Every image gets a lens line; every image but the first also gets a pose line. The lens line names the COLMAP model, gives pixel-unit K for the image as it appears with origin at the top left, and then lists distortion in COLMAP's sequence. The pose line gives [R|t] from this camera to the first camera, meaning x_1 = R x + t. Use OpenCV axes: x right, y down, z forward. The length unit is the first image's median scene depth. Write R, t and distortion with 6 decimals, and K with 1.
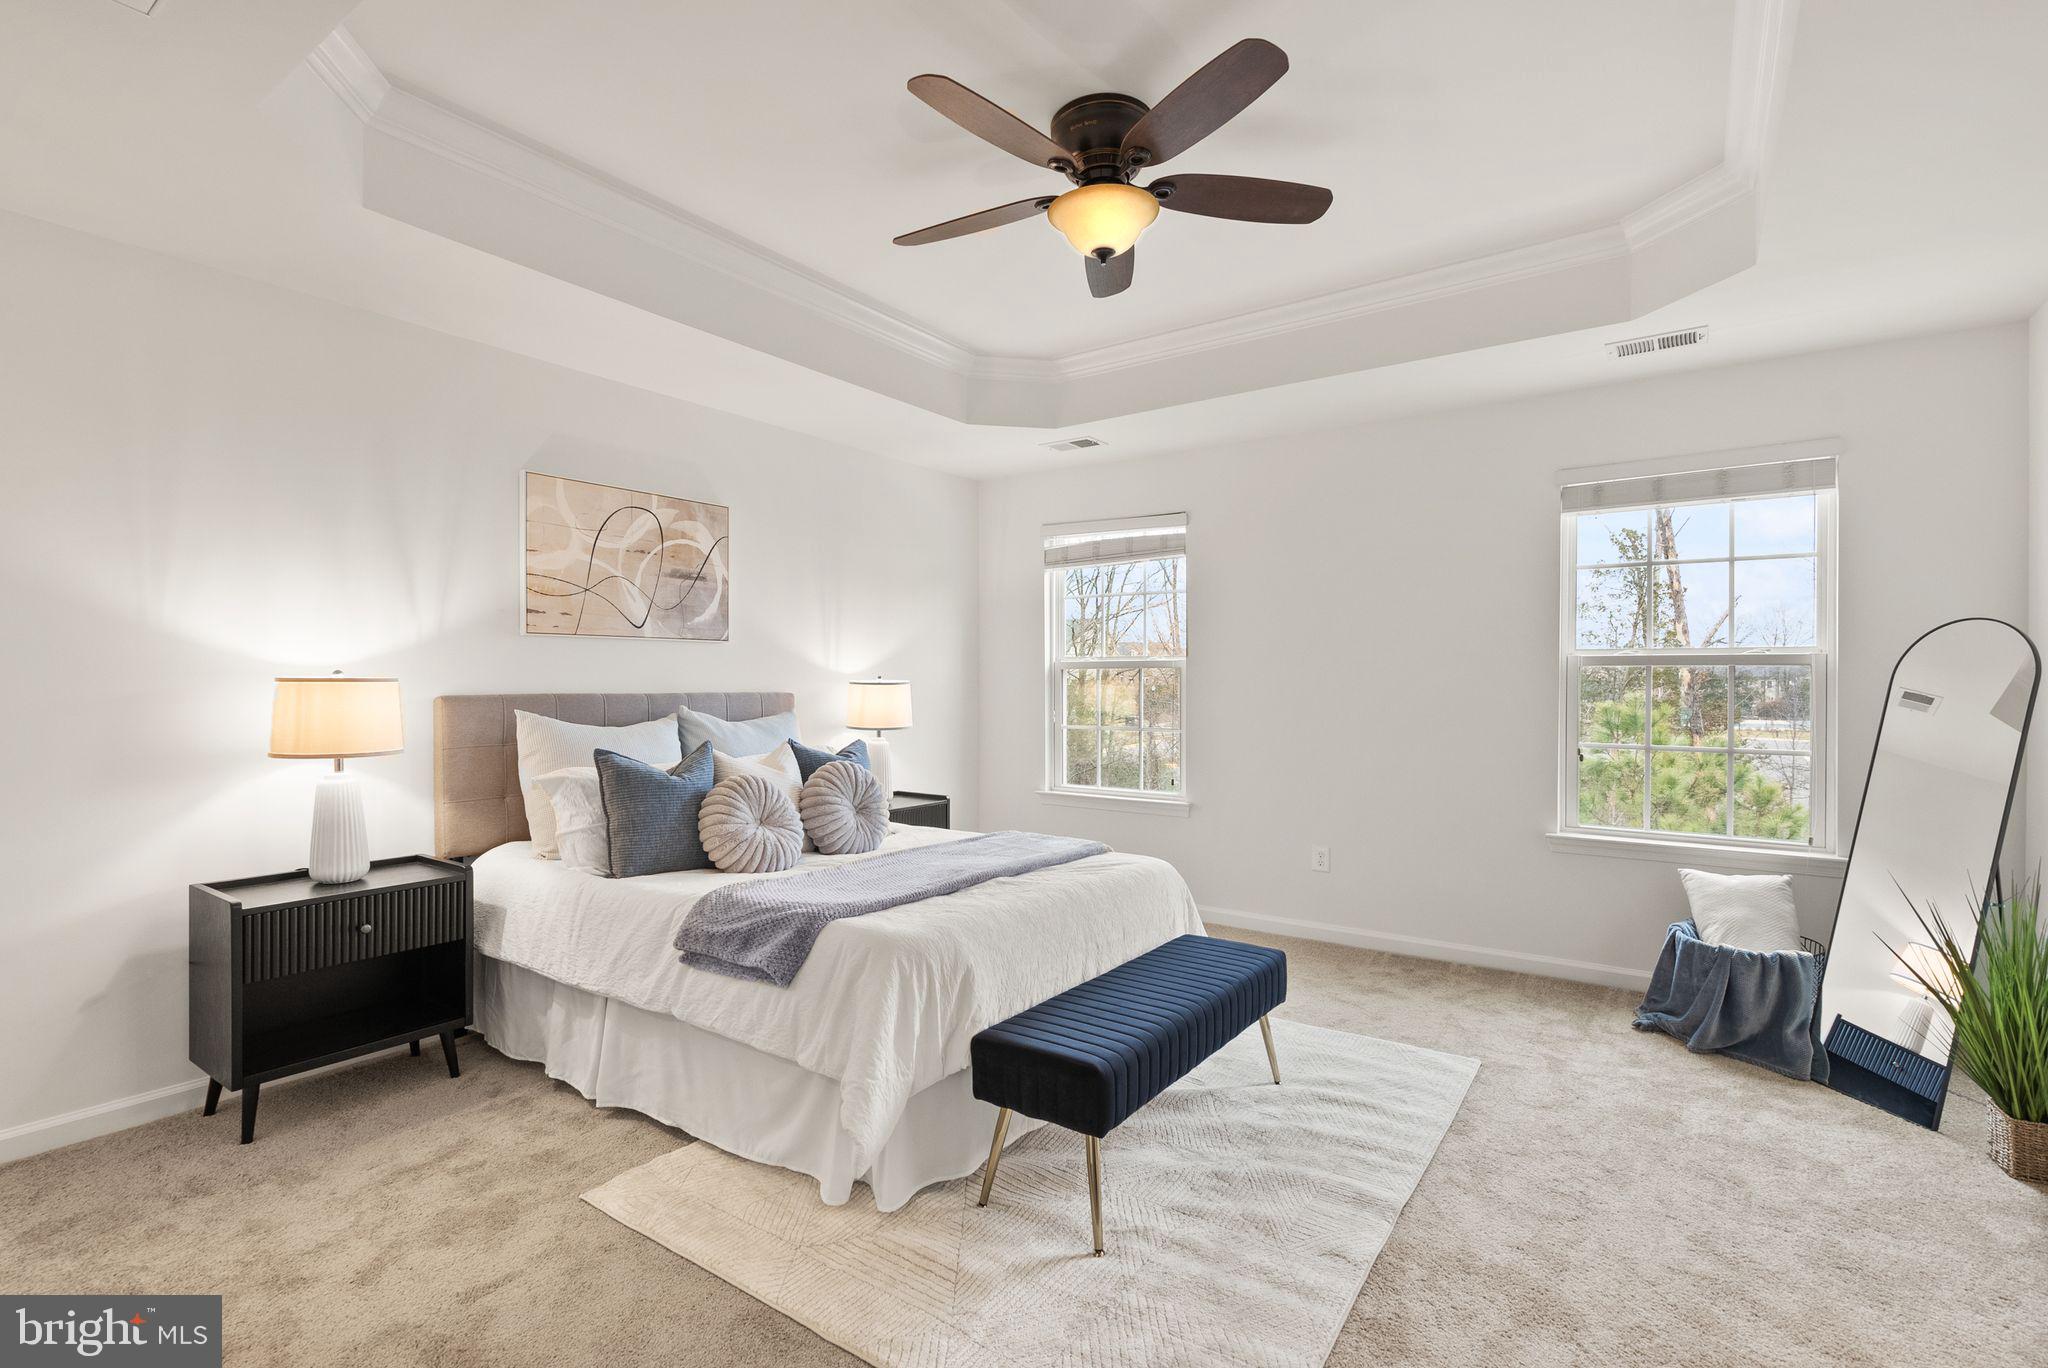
lens RADIAL K [[948.0, 0, 1015.5], [0, 948.0, 689.4], [0, 0, 1]] dist [0.000974, -0.000541]
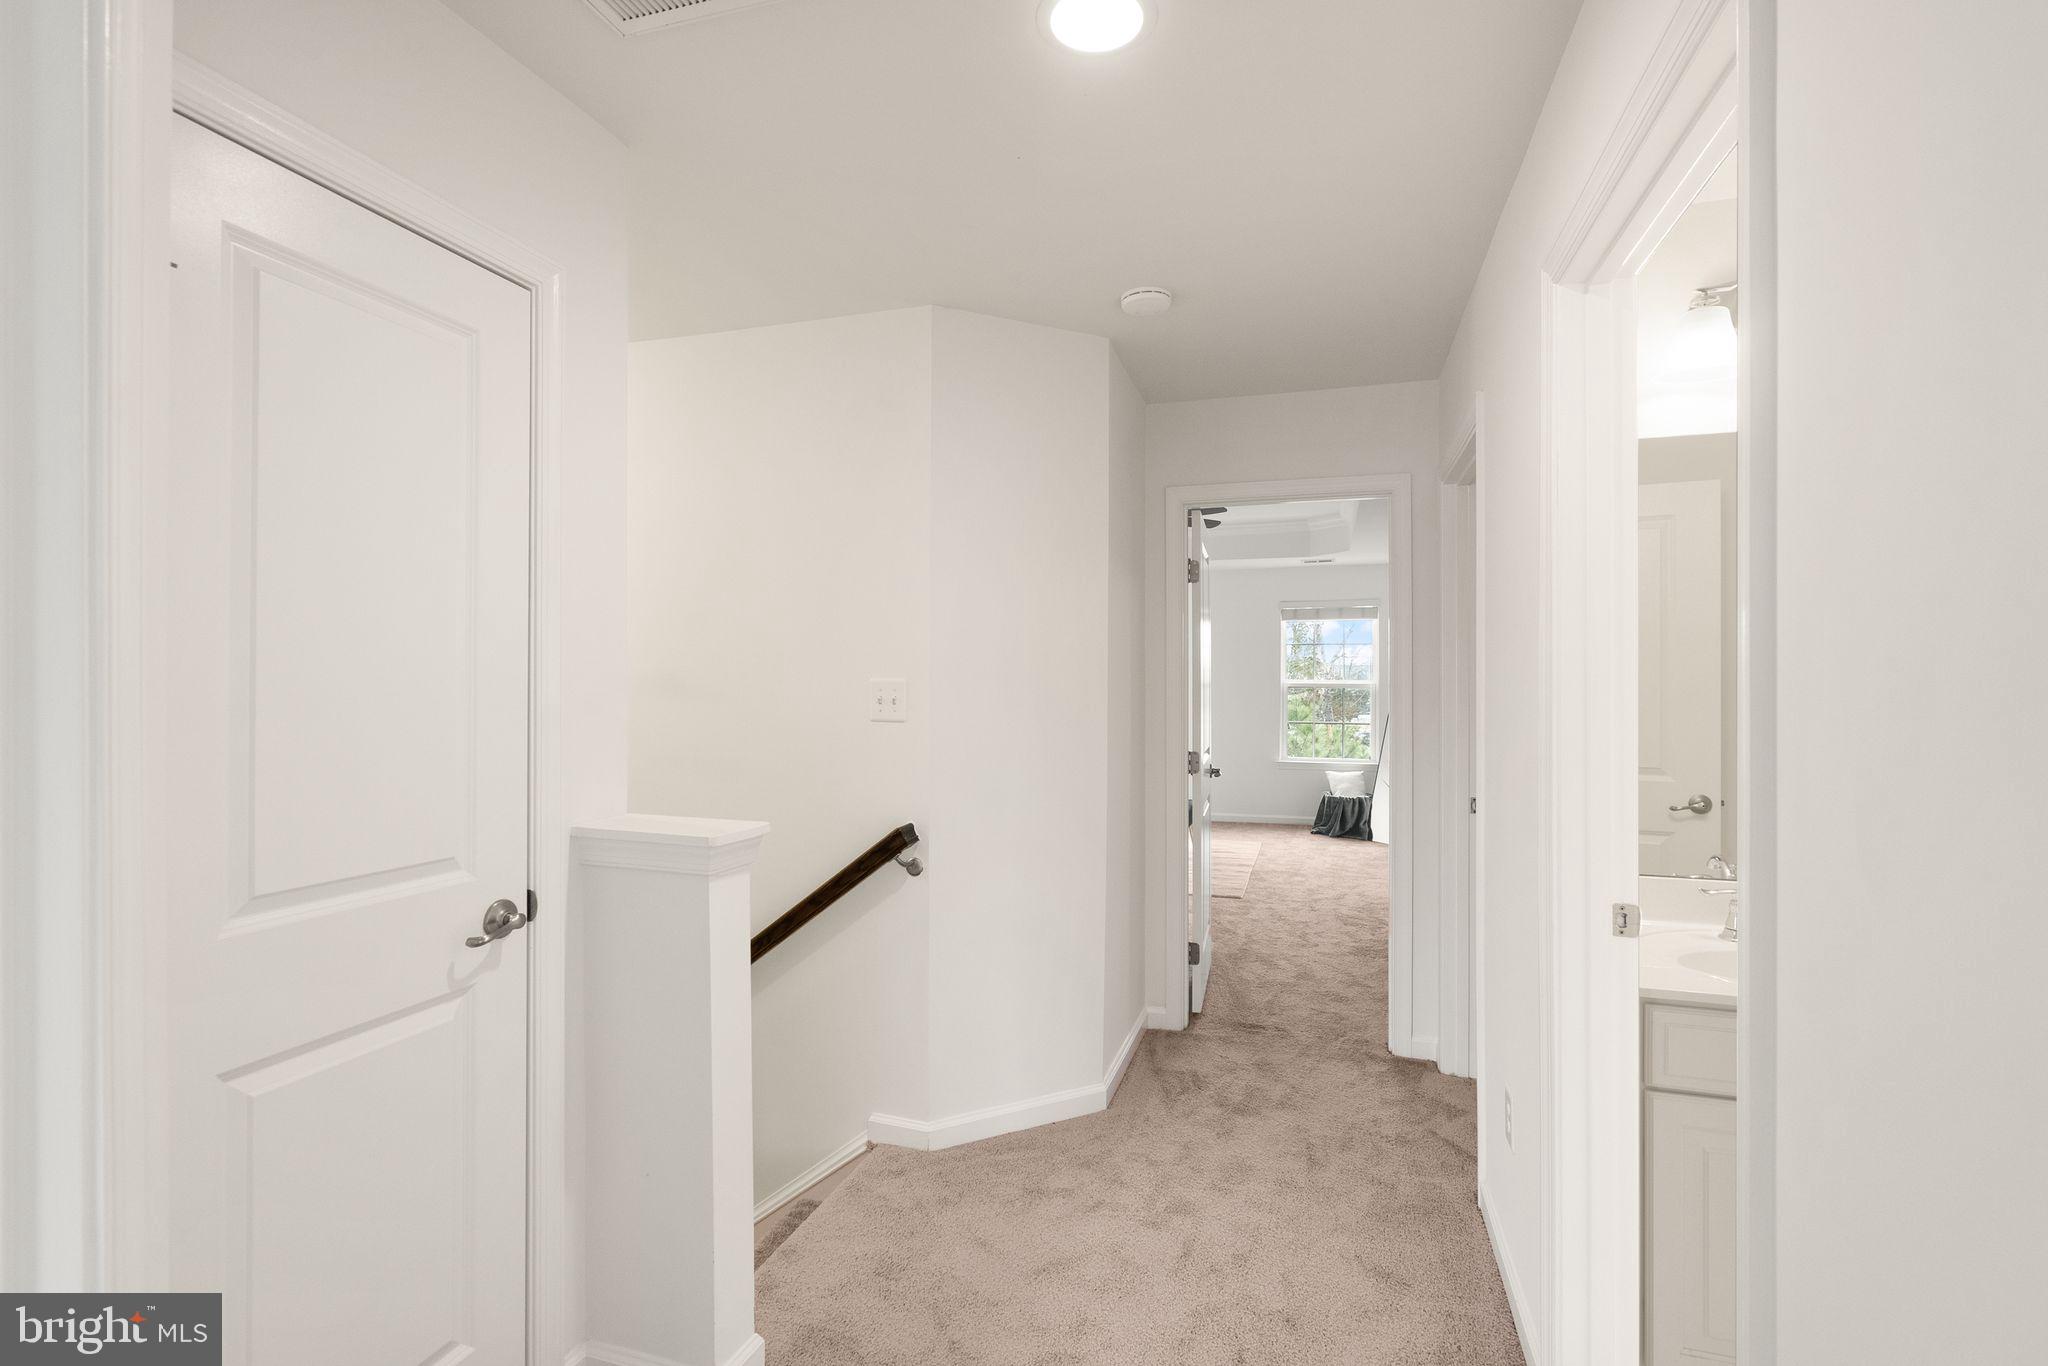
lens RADIAL K [[948.0, 0, 1029.8], [0, 948.0, 690.4], [0, 0, 1]] dist [0.000974, -0.000541]
pose [[0.950100, -0.001437, 0.311941, -0.812944], [0.001928, 0.999997, -0.001268, -0.016847], [-0.311938, 0.001806, 0.950101, -1.119704]]
